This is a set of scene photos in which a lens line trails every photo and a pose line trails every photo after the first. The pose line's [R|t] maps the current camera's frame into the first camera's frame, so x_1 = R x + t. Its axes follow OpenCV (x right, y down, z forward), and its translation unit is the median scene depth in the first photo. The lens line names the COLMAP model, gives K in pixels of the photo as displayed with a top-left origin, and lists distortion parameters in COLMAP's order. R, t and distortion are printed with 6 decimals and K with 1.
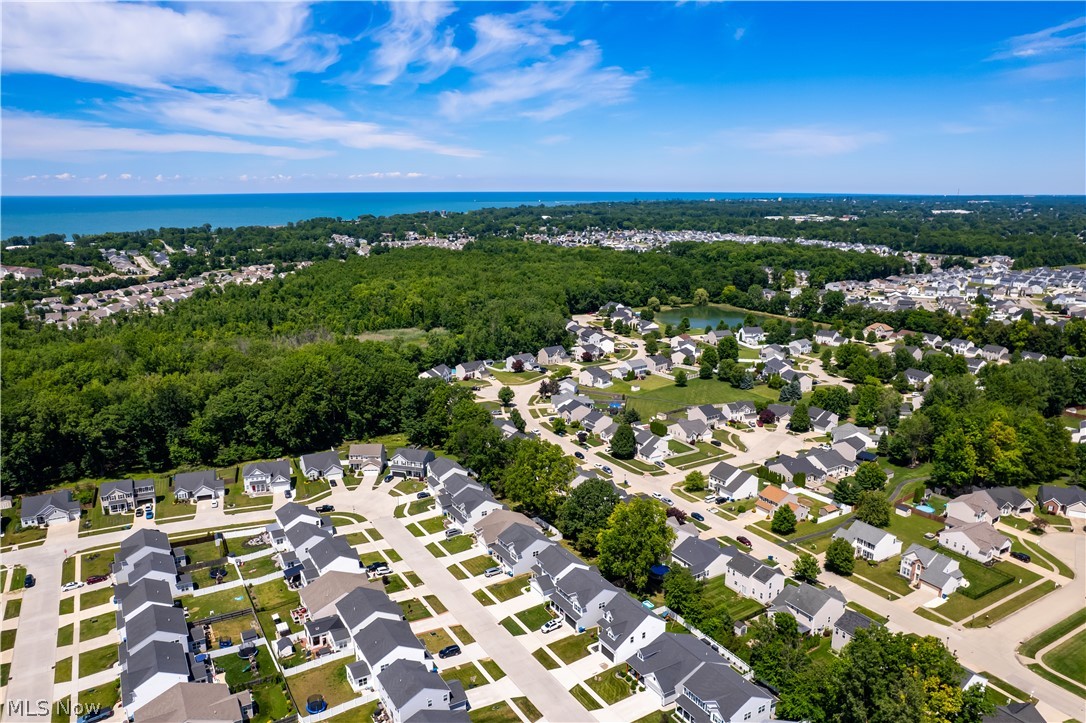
lens RADIAL K [[769.9, 0, 512.3], [0, 769.9, 364.1], [0, 0, 1]] dist [-0.041564, 0.002568]
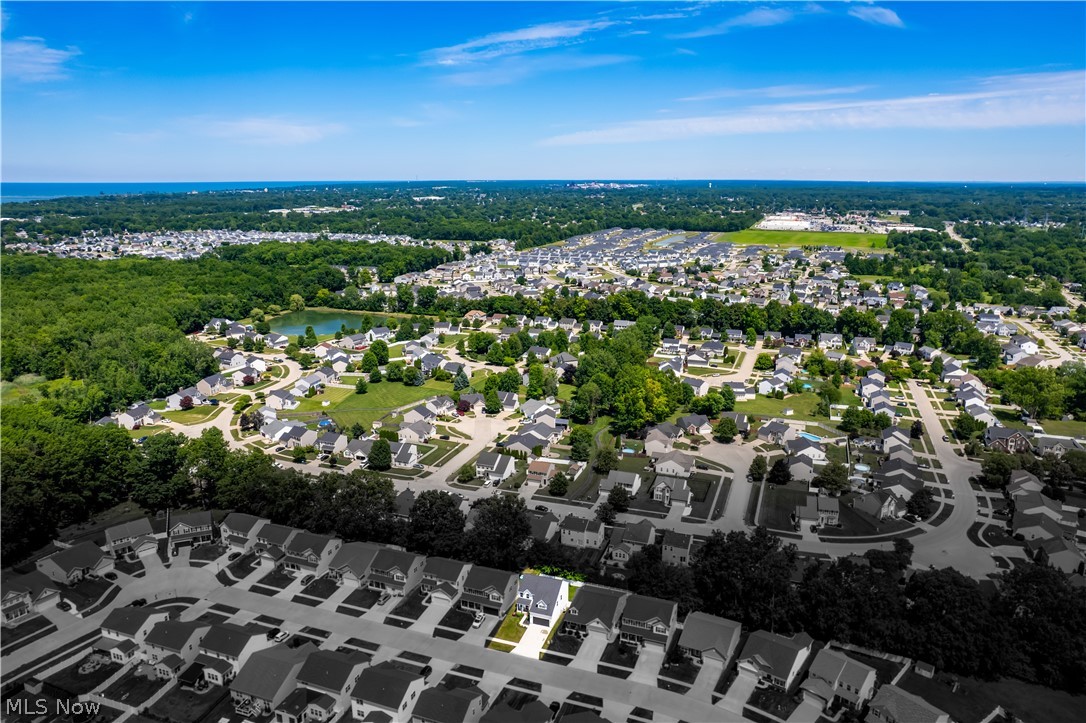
lens RADIAL K [[762.5, 0, 543.0], [0, 762.5, 361.5], [0, 0, 1]] dist [-0.081273, 0.080059]
pose [[0.763500, -0.155175, 0.626888, -0.293253], [0.144493, 0.987141, 0.068368, -0.060757], [-0.629436, 0.038382, 0.776104, 0.018701]]
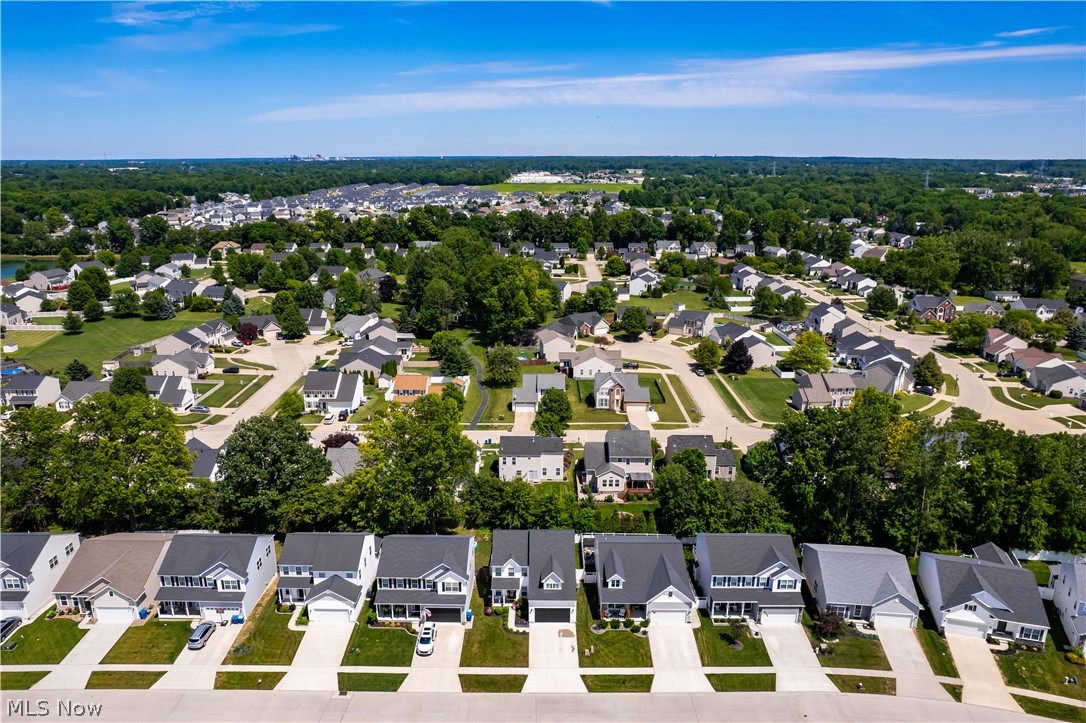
lens RADIAL K [[762.5, 0, 543.0], [0, 762.5, 361.5], [0, 0, 1]] dist [-0.081273, 0.080059]
pose [[0.488603, -0.220554, 0.844170, -0.181586], [0.191414, 0.971049, 0.142913, 0.044960], [-0.851251, 0.091758, 0.516675, 0.342944]]
